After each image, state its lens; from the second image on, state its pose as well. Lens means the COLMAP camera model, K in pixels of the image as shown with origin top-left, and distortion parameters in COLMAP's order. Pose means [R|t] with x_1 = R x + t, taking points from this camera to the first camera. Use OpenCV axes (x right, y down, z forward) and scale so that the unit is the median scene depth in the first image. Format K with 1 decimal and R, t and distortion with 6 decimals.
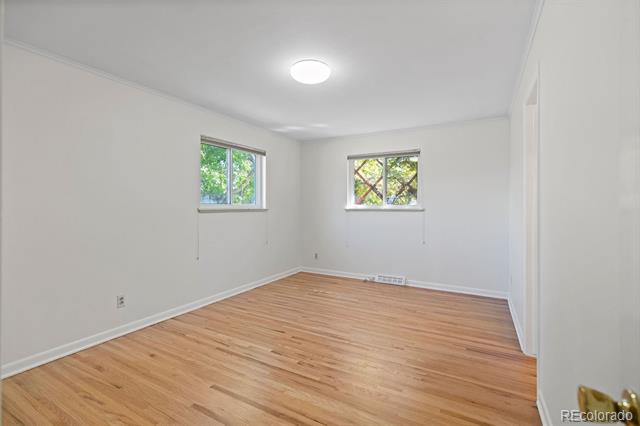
lens RADIAL K [[291.5, 0, 320.4], [0, 291.5, 209.5], [0, 0, 1]] dist [-0.000321, -0.000067]
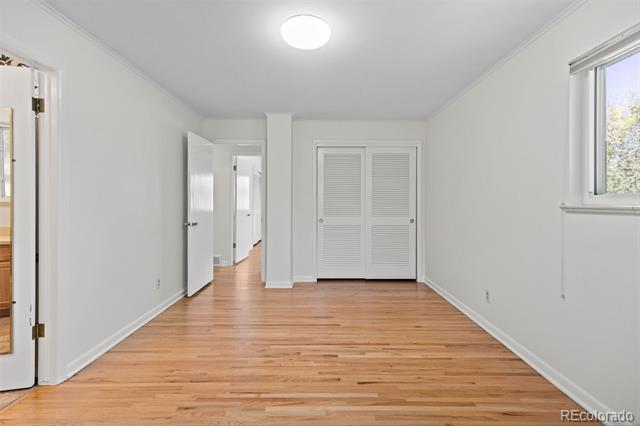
lens RADIAL K [[291.5, 0, 320.6], [0, 291.5, 207.1], [0, 0, 1]] dist [-0.000321, -0.000067]
pose [[-0.873015, 0.004508, -0.487673, 0.305120], [-0.008889, 0.999644, 0.025154, -0.009115], [0.487613, 0.026295, -0.872664, 1.644454]]
